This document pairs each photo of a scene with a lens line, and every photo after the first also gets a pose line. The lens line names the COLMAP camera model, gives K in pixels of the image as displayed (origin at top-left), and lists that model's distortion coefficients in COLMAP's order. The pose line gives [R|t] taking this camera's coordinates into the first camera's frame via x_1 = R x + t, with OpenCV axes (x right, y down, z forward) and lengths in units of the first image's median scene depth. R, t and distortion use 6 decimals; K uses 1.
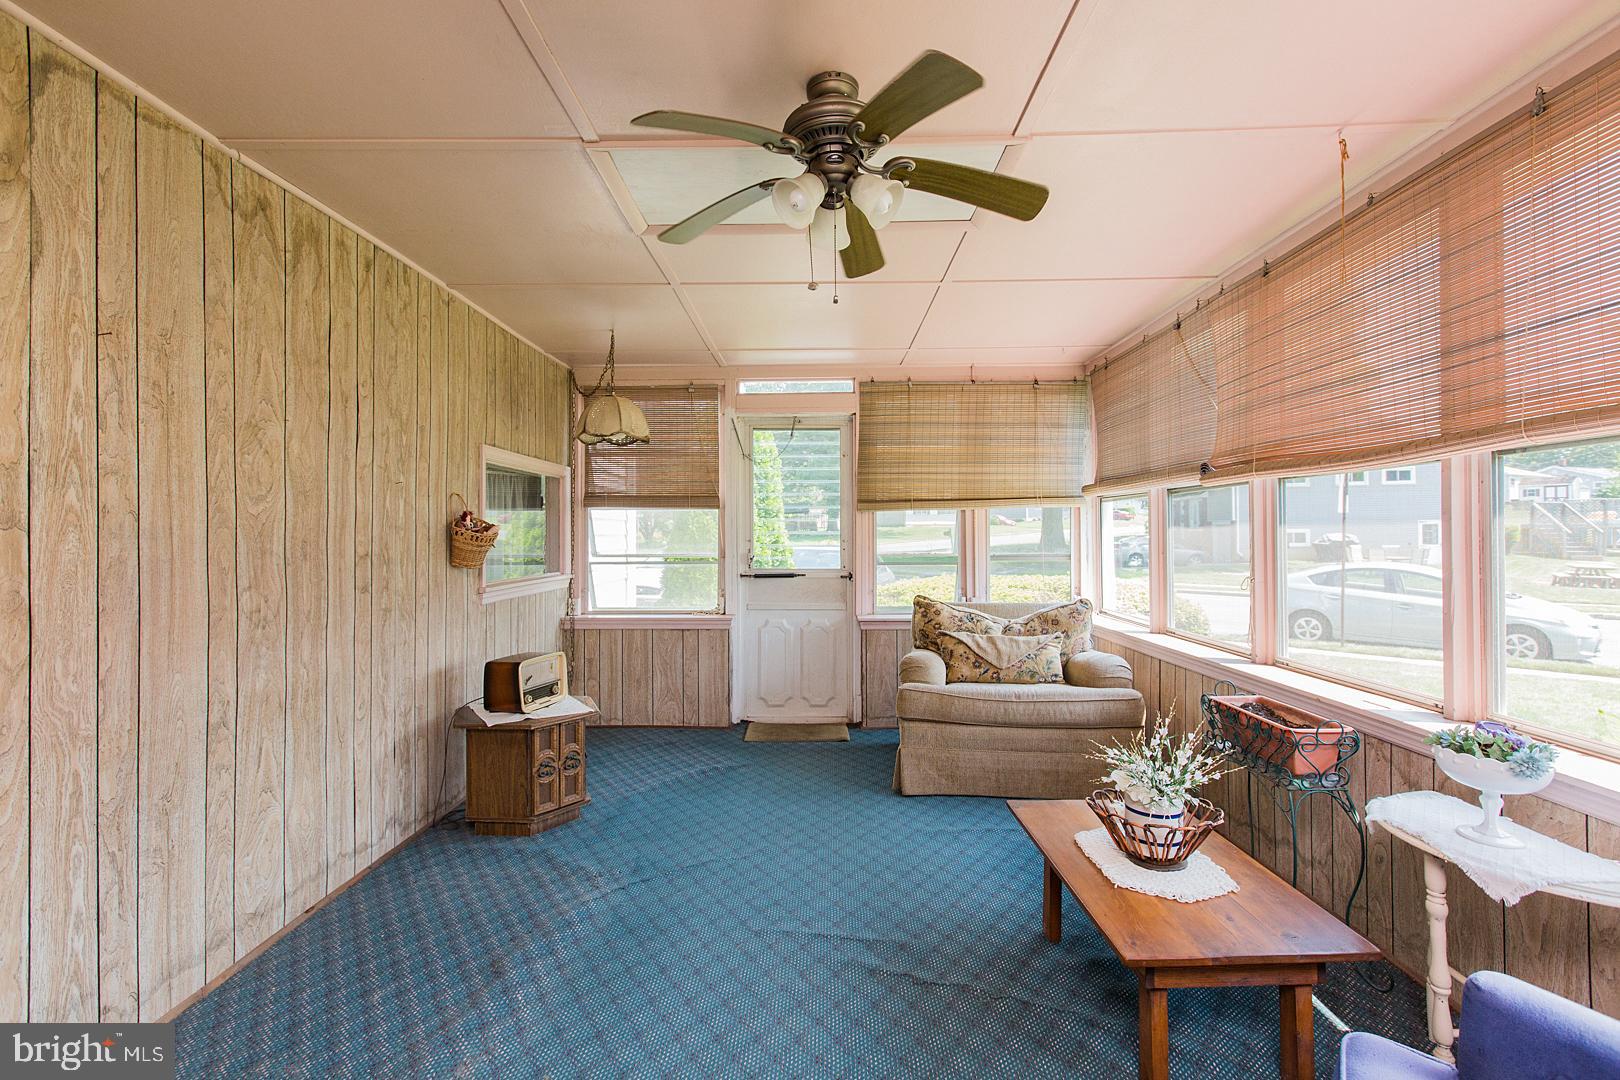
lens RADIAL K [[745.5, 0, 819.4], [0, 745.5, 533.4], [0, 0, 1]] dist [0.003212, -0.000188]
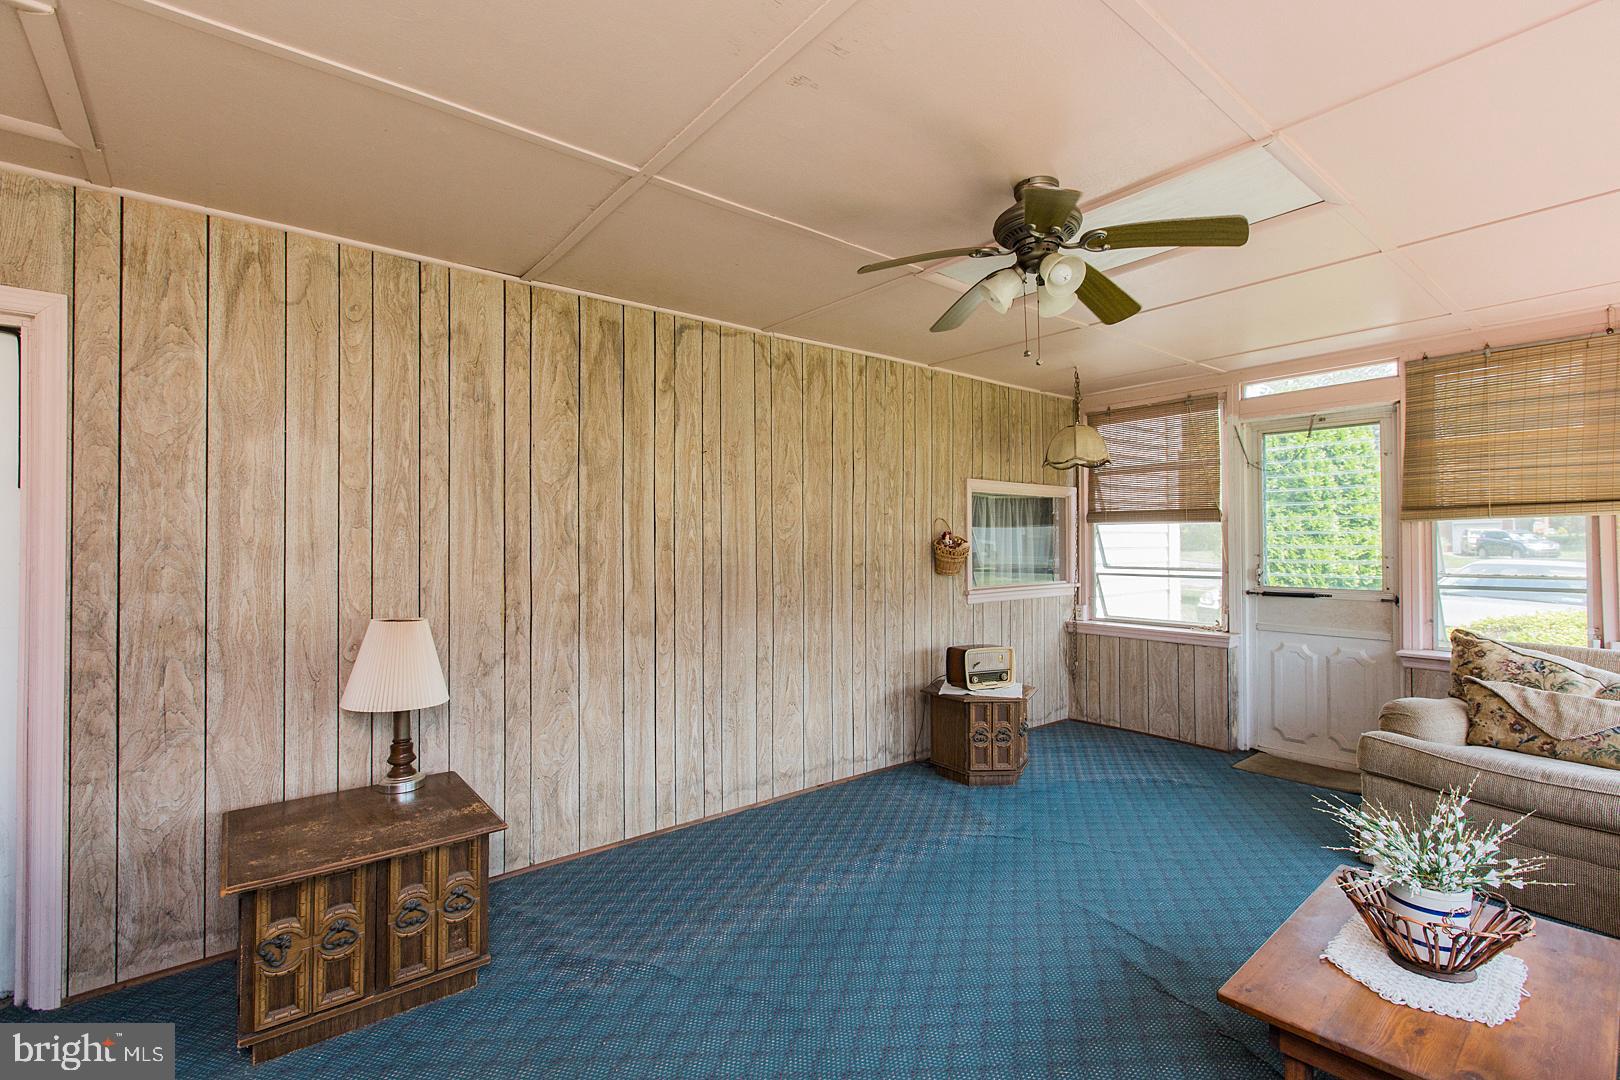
lens RADIAL K [[745.5, 0, 807.5], [0, 745.5, 532.9], [0, 0, 1]] dist [0.003212, -0.000188]
pose [[0.635803, -0.008839, -0.771801, 0.415999], [0.002873, 0.999955, -0.009085, -0.017560], [0.771846, 0.003559, 0.635800, -0.029348]]
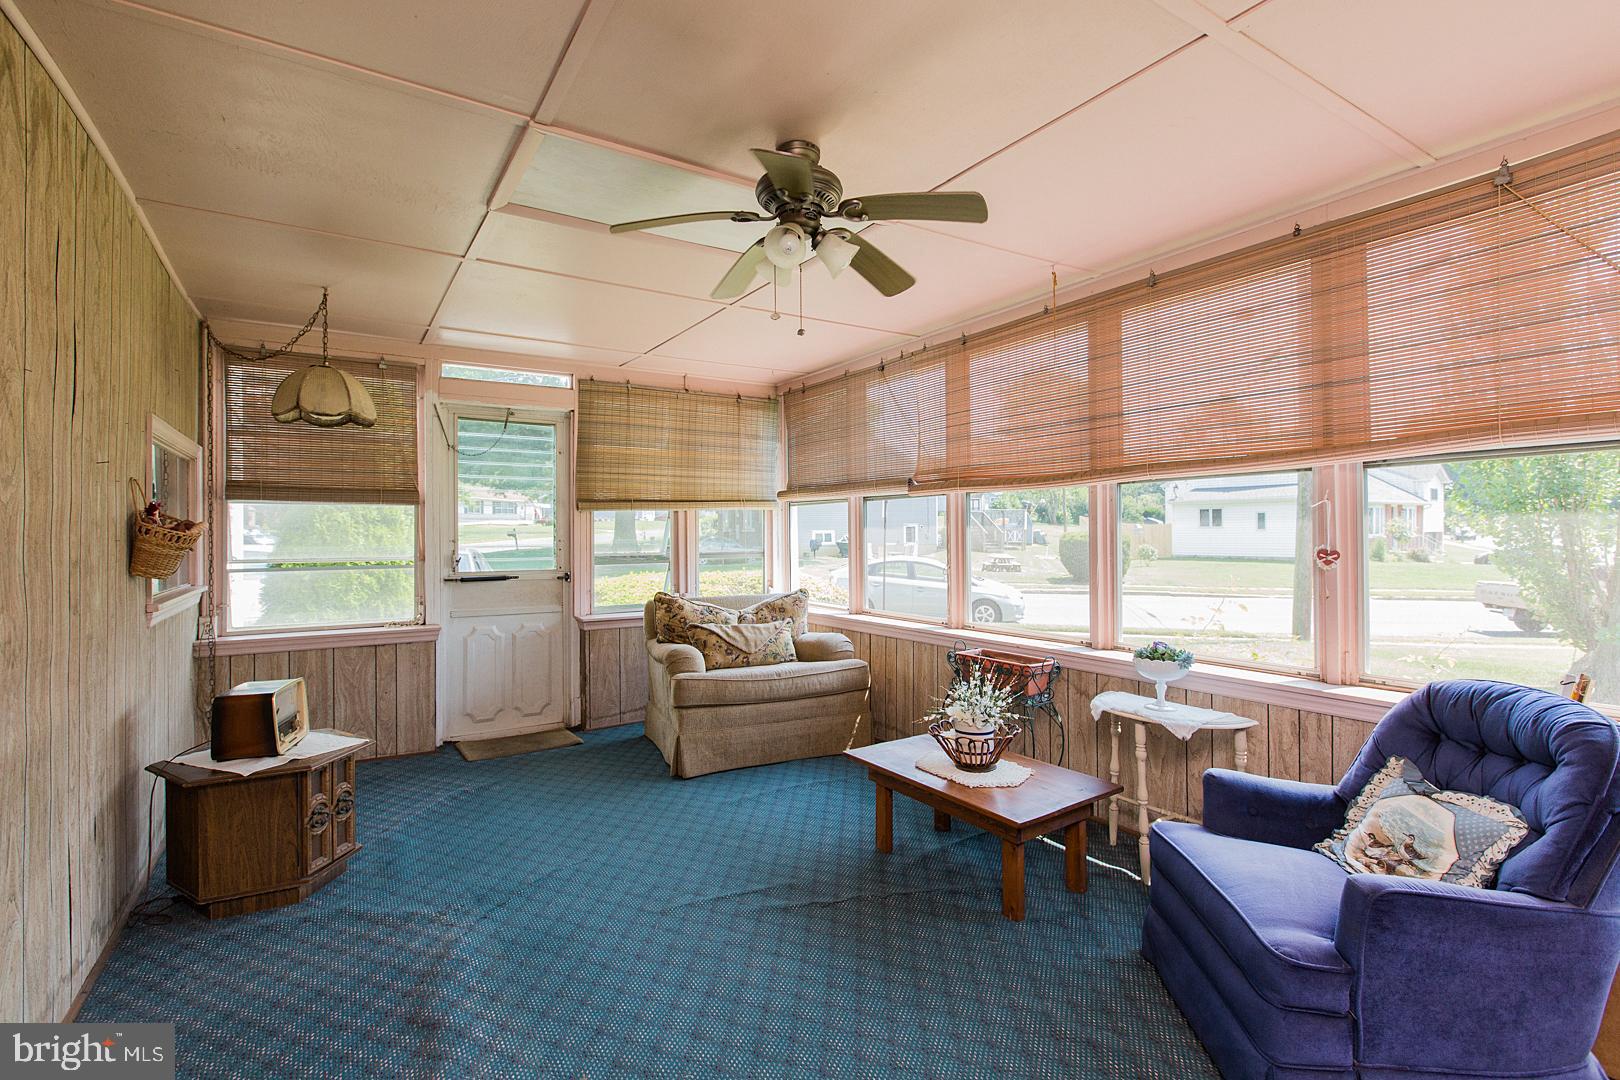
lens RADIAL K [[752.7, 0, 825.9], [0, 752.7, 534.1], [0, 0, 1]] dist [-0.006466, 0.000411]
pose [[0.829384, -0.000385, 0.558679, -0.357465], [0.000389, 1.000000, 0.000111, 0.002247], [-0.558679, 0.000126, 0.829384, -0.003321]]
